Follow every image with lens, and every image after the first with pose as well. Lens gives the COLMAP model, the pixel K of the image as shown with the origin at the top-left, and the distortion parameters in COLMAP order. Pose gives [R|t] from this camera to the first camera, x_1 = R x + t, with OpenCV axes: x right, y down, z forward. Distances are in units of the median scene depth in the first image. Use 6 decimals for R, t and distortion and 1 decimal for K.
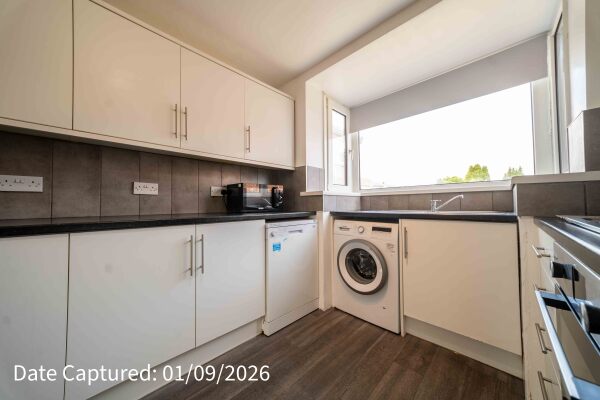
lens RADIAL K [[207.6, 0, 300.0], [0, 207.6, 200.0], [0, 0, 1]] dist [0.001180, 0.000031]
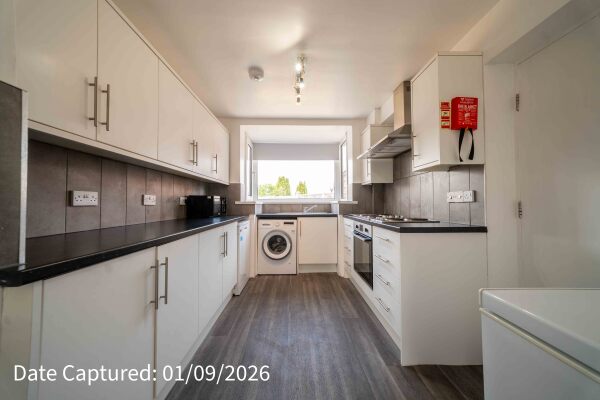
lens RADIAL K [[207.6, 0, 300.0], [0, 207.6, 200.0], [0, 0, 1]] dist [0.001180, 0.000031]
pose [[0.683128, 0.021059, 0.729995, -0.912303], [-0.022300, 0.999720, -0.007972, -0.057784], [-0.729958, -0.010832, 0.683406, -0.369839]]
